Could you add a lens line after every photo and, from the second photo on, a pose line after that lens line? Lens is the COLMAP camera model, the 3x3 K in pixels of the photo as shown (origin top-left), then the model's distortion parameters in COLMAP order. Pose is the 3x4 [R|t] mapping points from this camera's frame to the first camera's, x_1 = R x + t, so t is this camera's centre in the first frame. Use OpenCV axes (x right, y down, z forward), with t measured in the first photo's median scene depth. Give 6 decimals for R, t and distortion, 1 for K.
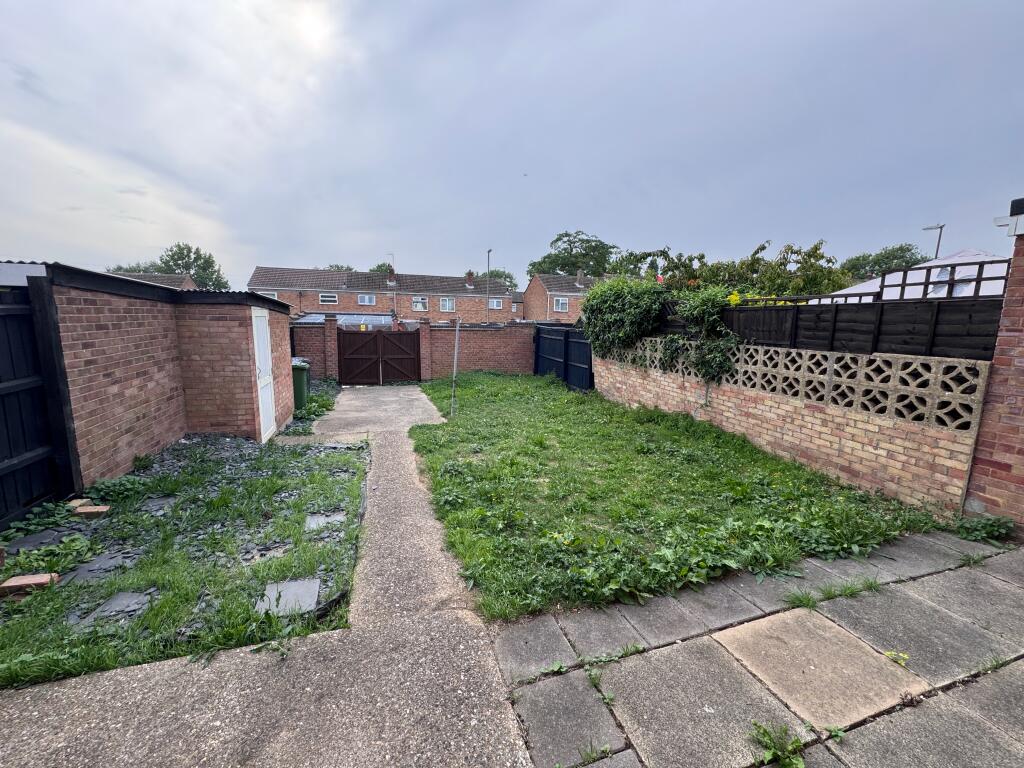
lens RADIAL K [[411.4, 0, 511.7], [0, 411.4, 385.6], [0, 0, 1]] dist [-0.000837, -0.000058]
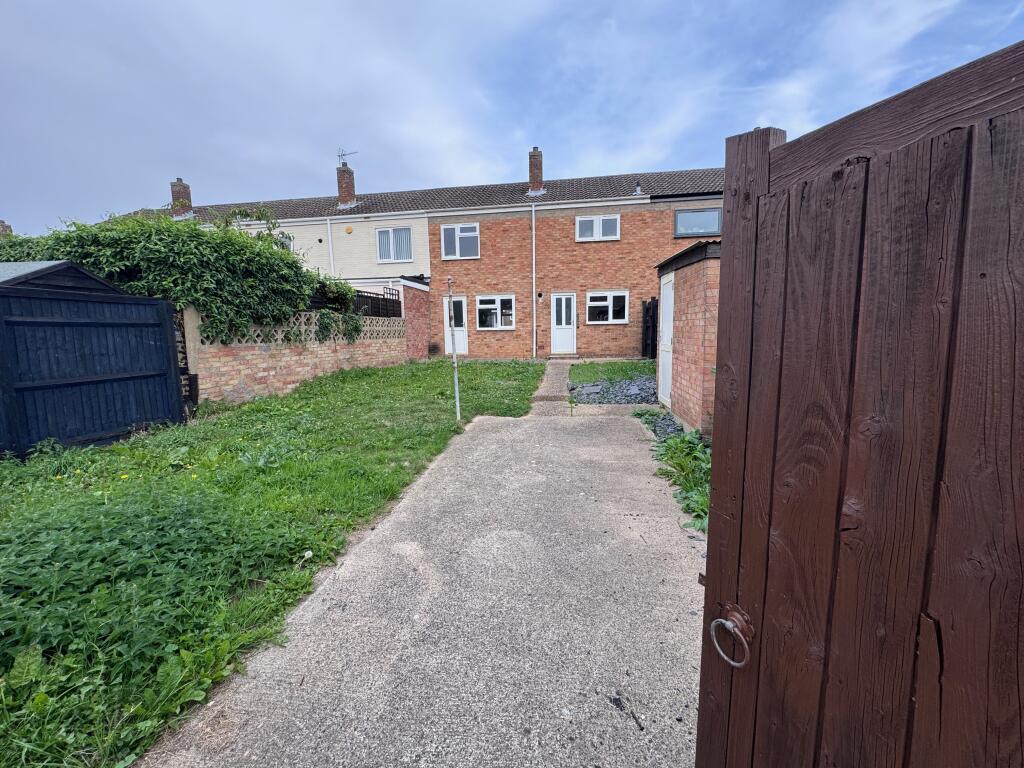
lens RADIAL K [[411.4, 0, 512.5], [0, 411.4, 383.9], [0, 0, 1]] dist [-0.000837, -0.000058]
pose [[-0.899432, -0.058093, 0.433183, -1.140825], [0.070282, 0.959005, 0.274538, -0.370187], [-0.431373, 0.277373, -0.858477, 3.325001]]
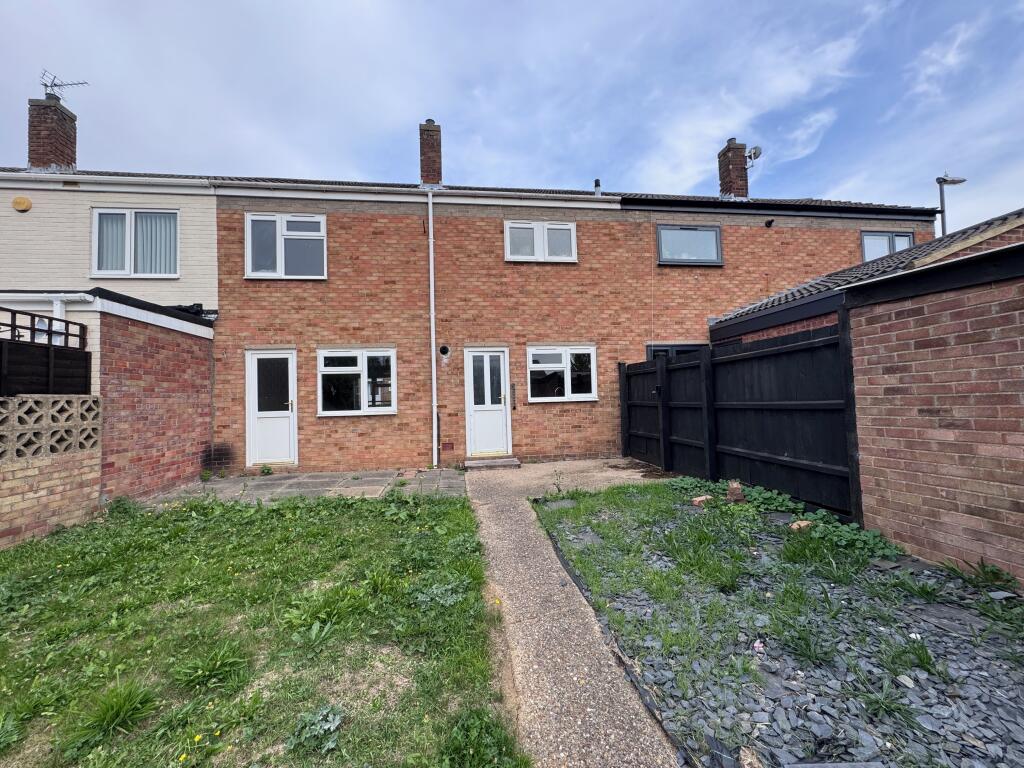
lens RADIAL K [[411.4, 0, 509.8], [0, 411.4, 384.4], [0, 0, 1]] dist [-0.000837, -0.000058]
pose [[-0.984767, 0.014908, 0.173241, -0.406920], [0.037429, 0.991136, 0.127471, -0.189406], [-0.169805, 0.132014, -0.976595, 1.813873]]
